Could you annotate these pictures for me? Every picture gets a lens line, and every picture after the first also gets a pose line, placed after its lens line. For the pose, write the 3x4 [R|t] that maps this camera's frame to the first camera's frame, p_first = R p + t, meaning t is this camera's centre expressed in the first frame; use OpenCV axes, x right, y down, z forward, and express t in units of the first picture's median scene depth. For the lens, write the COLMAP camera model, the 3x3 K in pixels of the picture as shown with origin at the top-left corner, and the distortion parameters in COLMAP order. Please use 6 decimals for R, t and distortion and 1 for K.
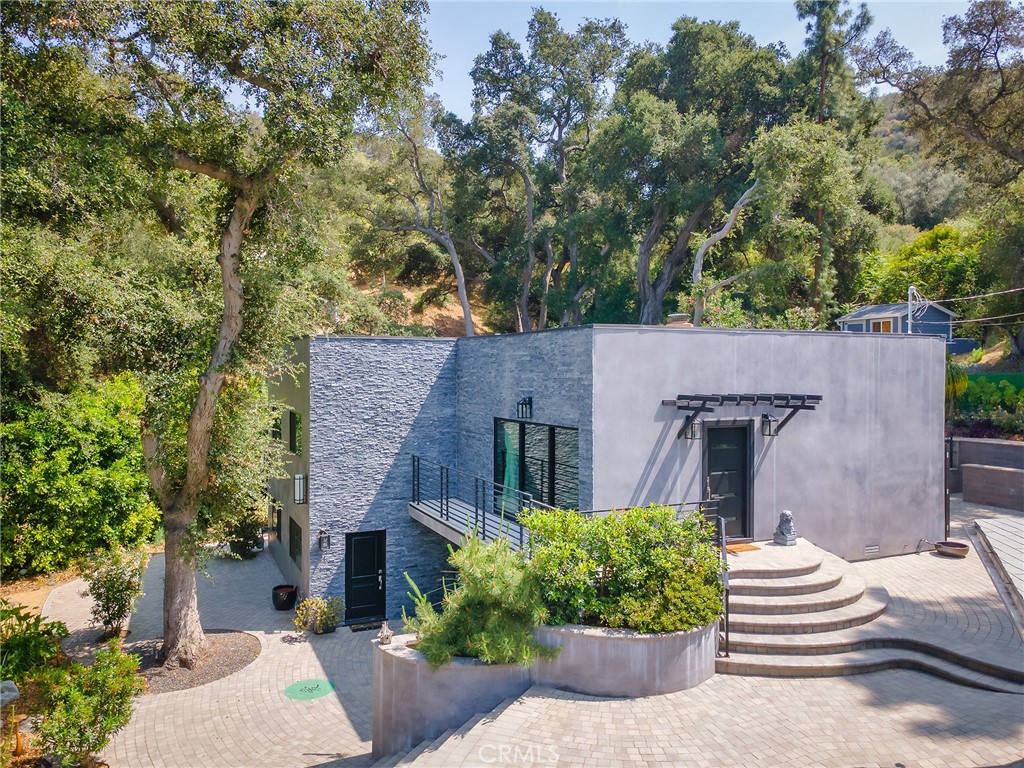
lens RADIAL K [[719.6, 0, 512.0], [0, 719.6, 384.0], [0, 0, 1]] dist [0.003382, -0.001644]
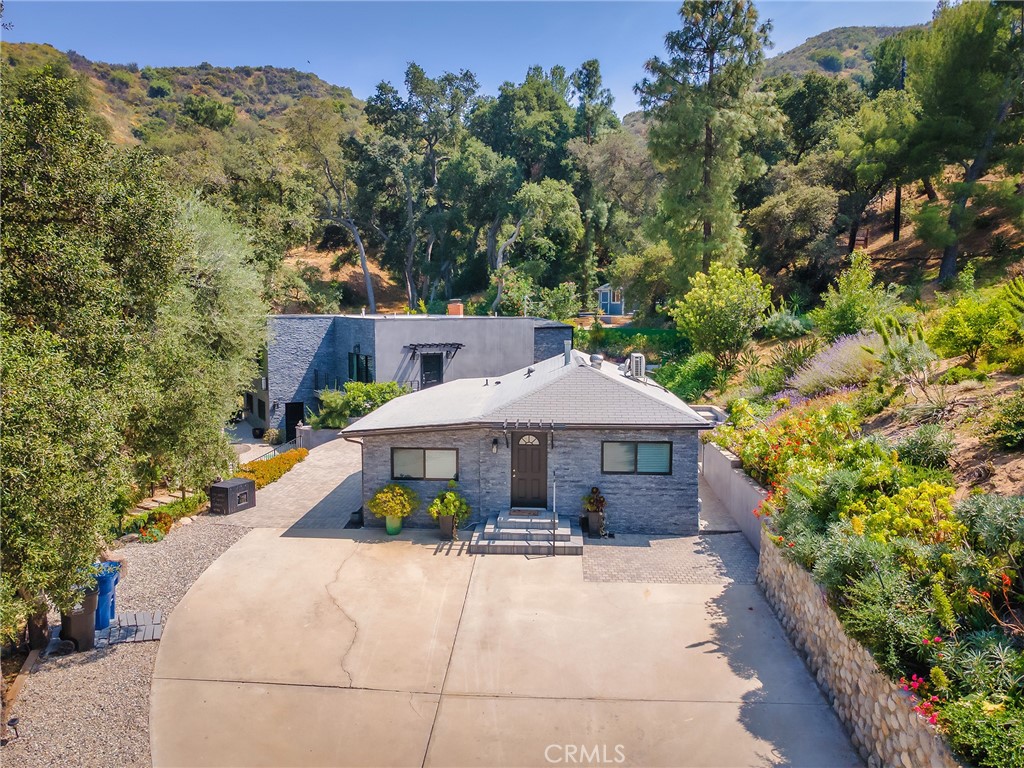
lens RADIAL K [[719.6, 0, 512.0], [0, 719.6, 384.0], [0, 0, 1]] dist [0.003382, -0.001644]
pose [[0.996301, -0.009966, 0.085352, 0.285480], [0.002009, 0.995682, 0.092806, -0.063109], [-0.085908, -0.092291, 0.992019, -1.294598]]
